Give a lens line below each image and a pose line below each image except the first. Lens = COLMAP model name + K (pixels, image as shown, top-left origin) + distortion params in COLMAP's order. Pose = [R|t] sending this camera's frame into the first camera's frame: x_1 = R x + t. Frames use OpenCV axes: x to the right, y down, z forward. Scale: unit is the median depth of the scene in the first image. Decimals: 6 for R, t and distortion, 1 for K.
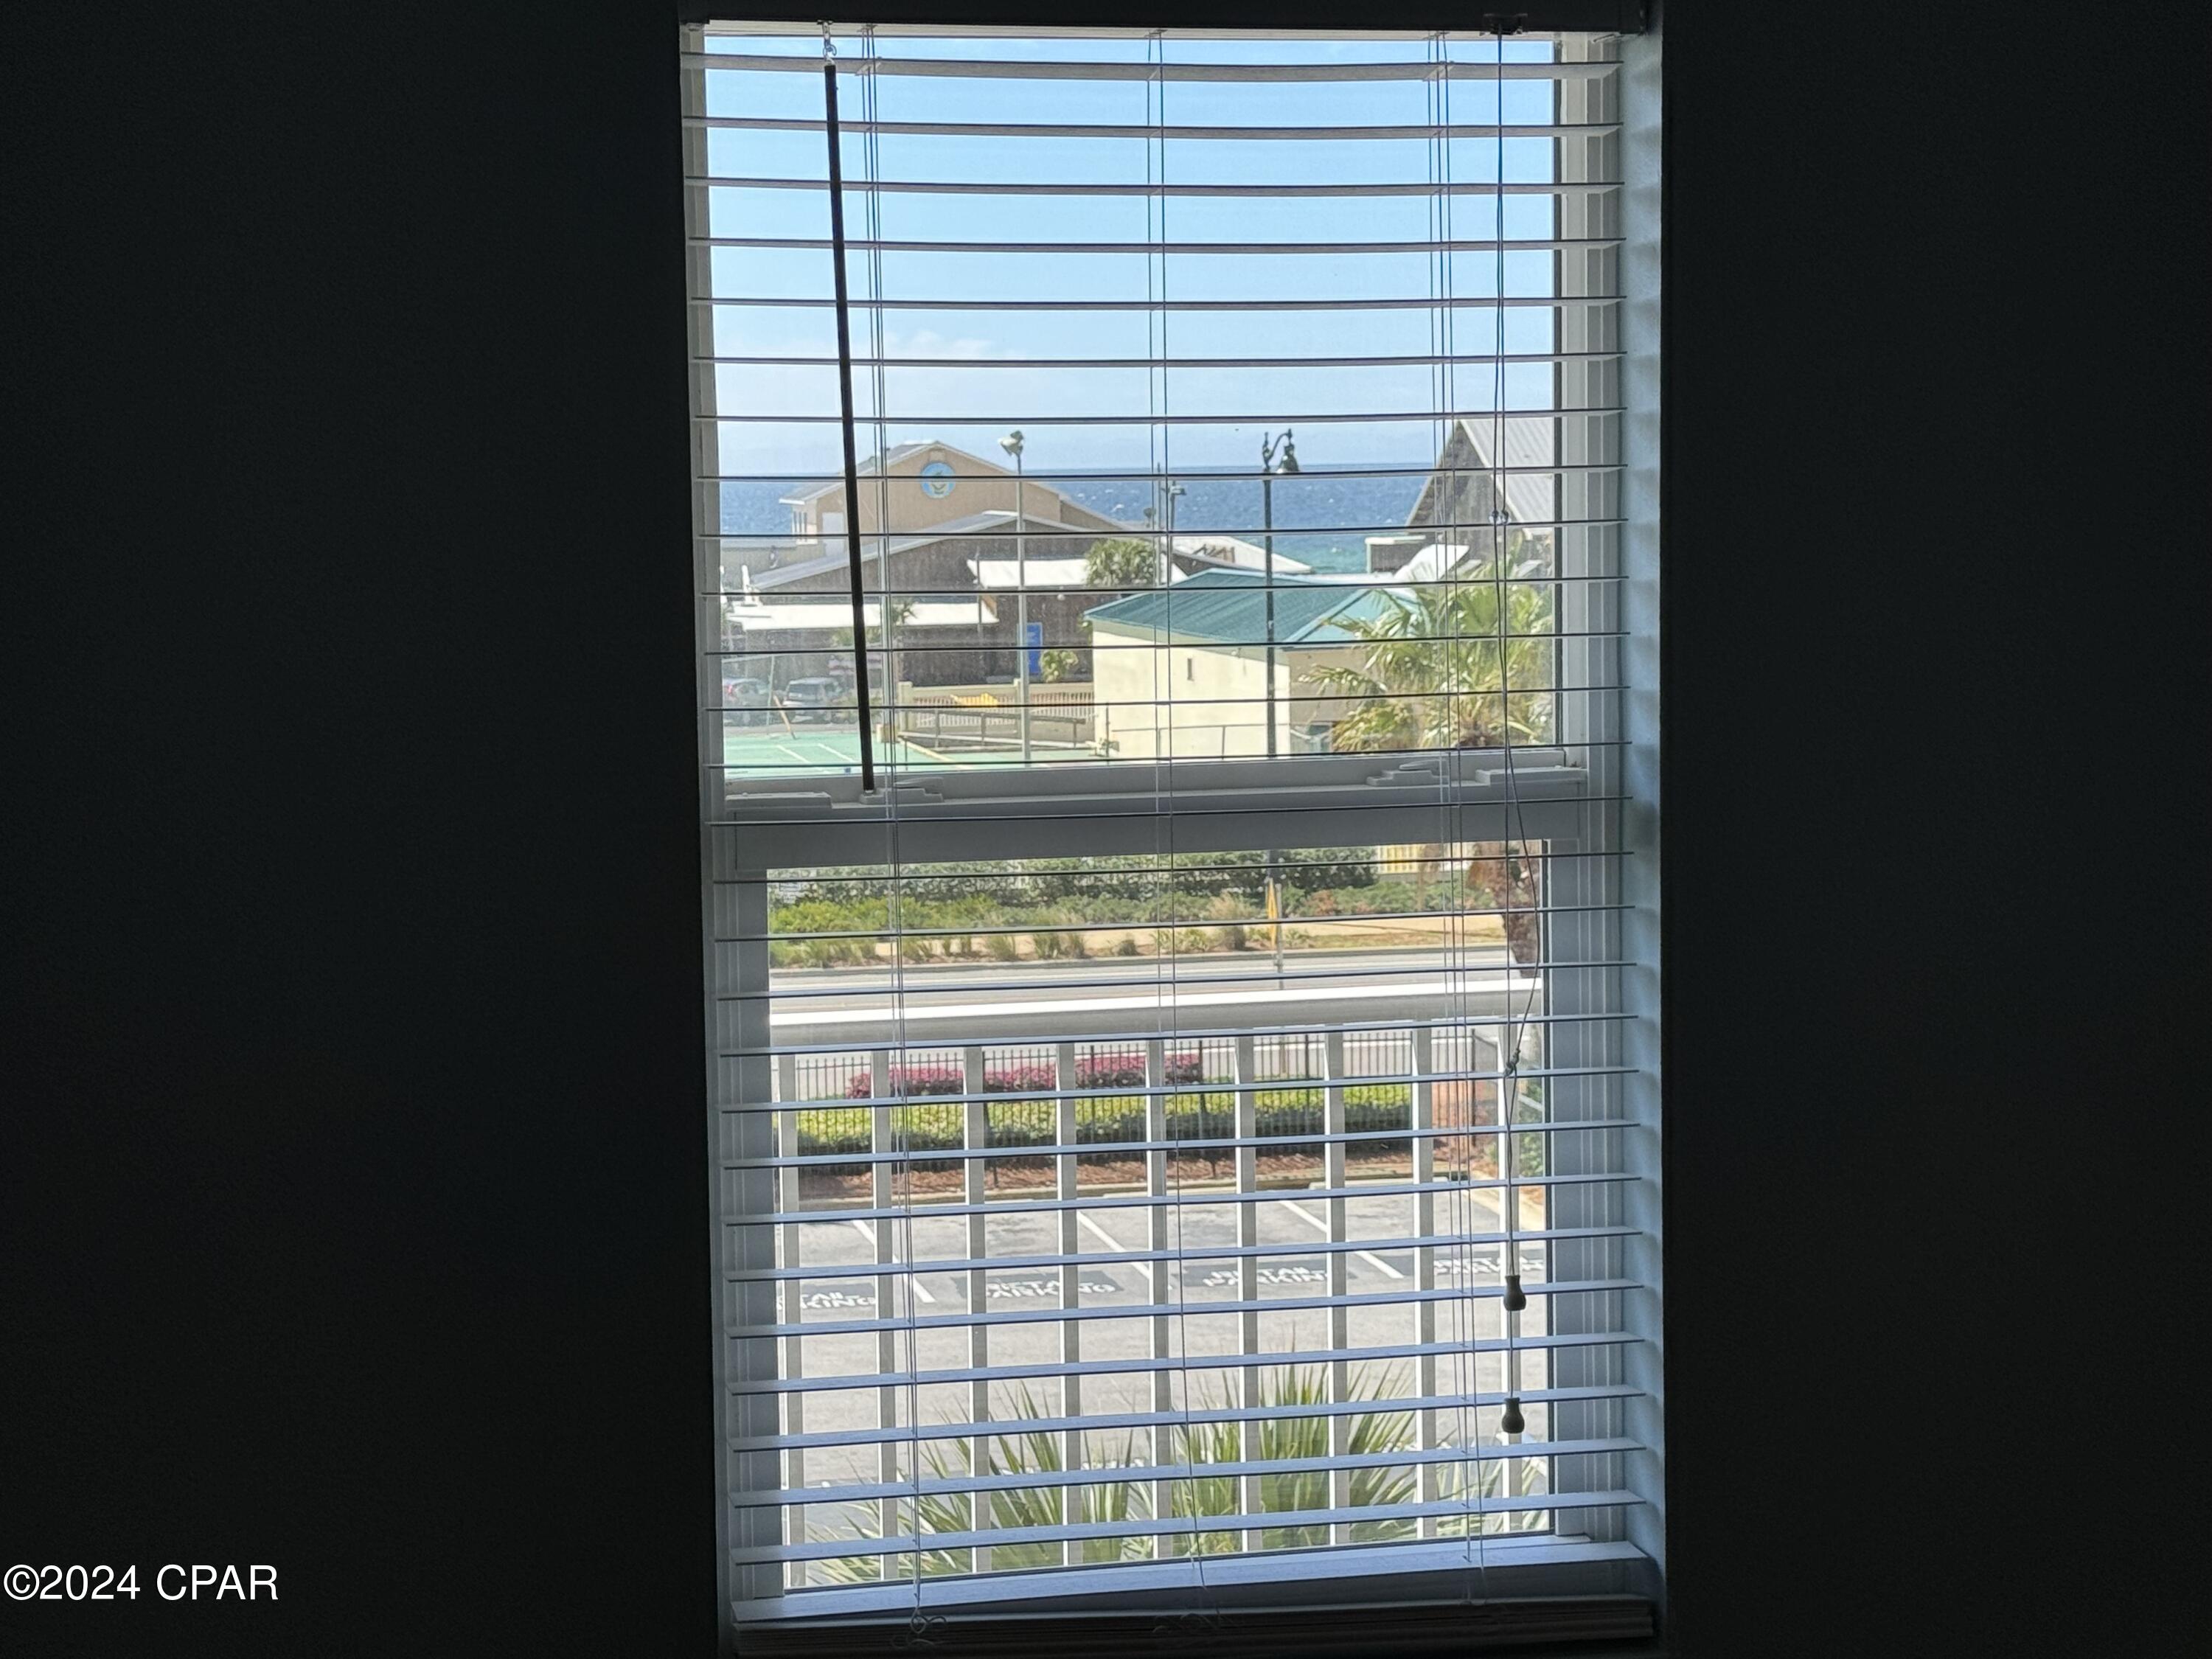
lens RADIAL K [[4026.4, 0, 1105.7], [0, 4026.4, 828.0], [0, 0, 1]] dist [-0.223619, 0.000000]
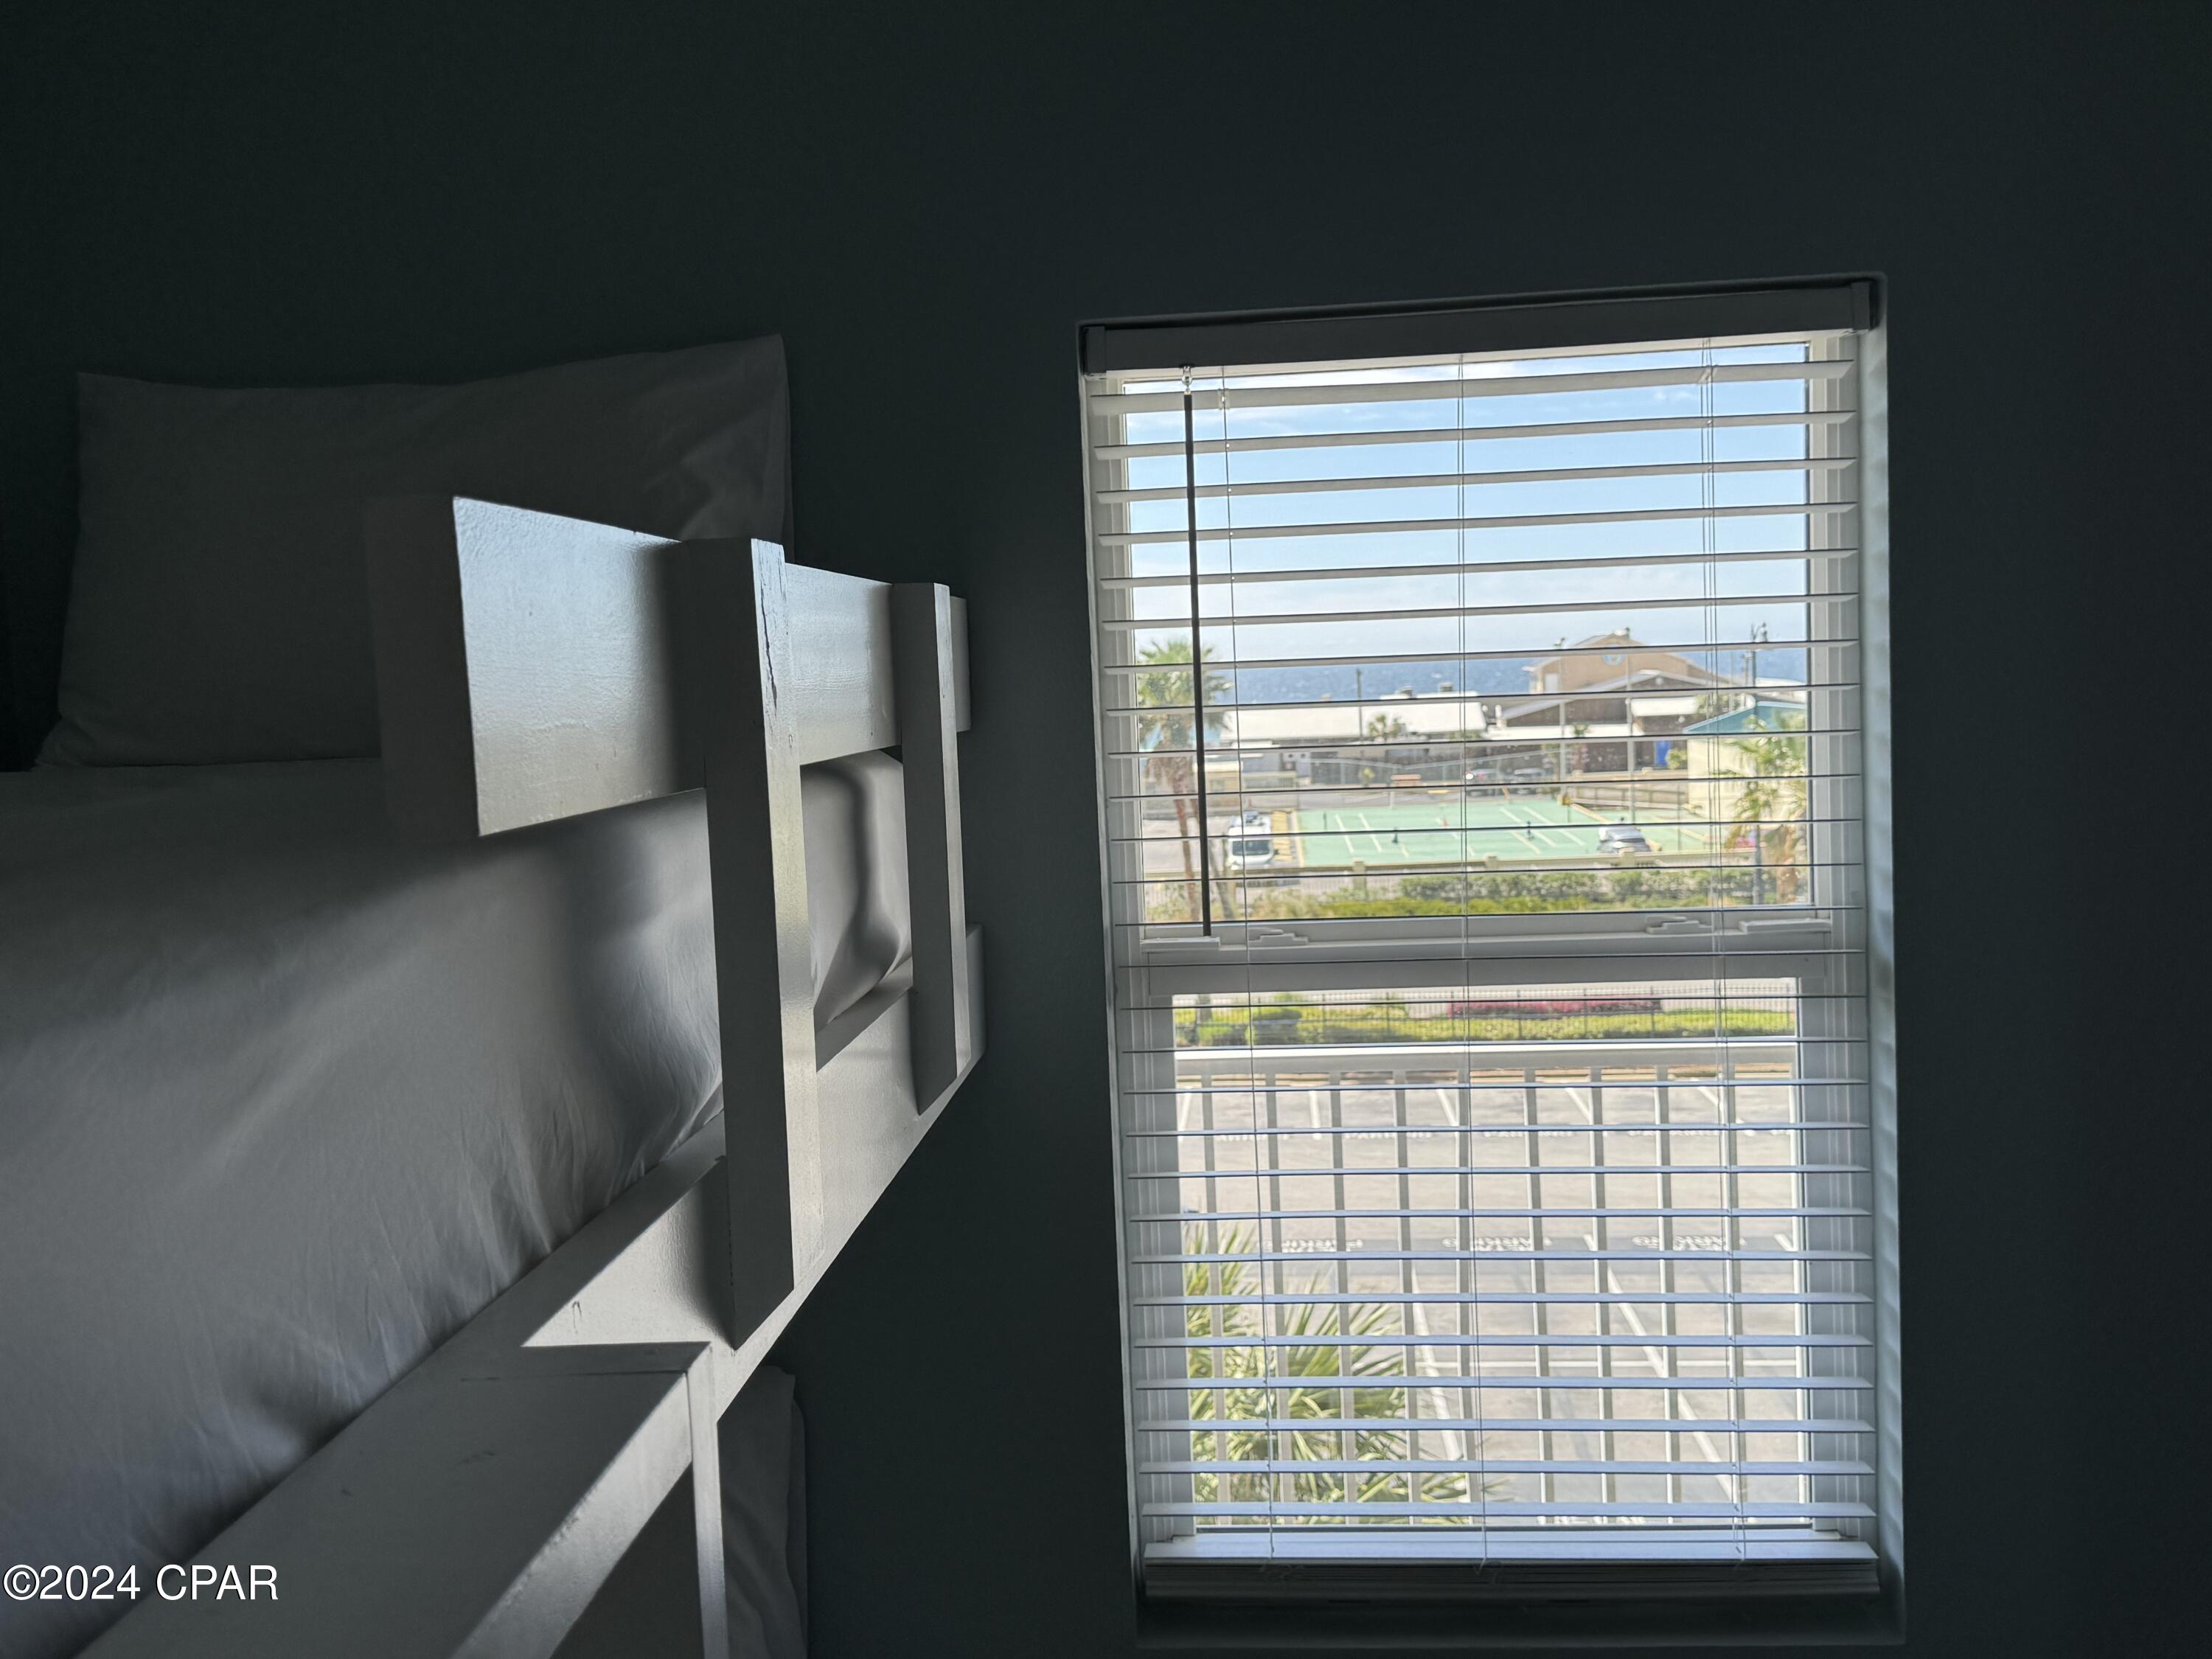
lens RADIAL K [[2234.1, 0, 1100.1], [0, 2234.1, 842.0], [0, 0, 1]] dist [0.041913, 0.000000]
pose [[0.945233, 0.008529, -0.326285, 0.132188], [-0.004167, 0.999892, 0.014067, -0.050809], [0.326369, -0.011937, 0.945167, 0.265301]]
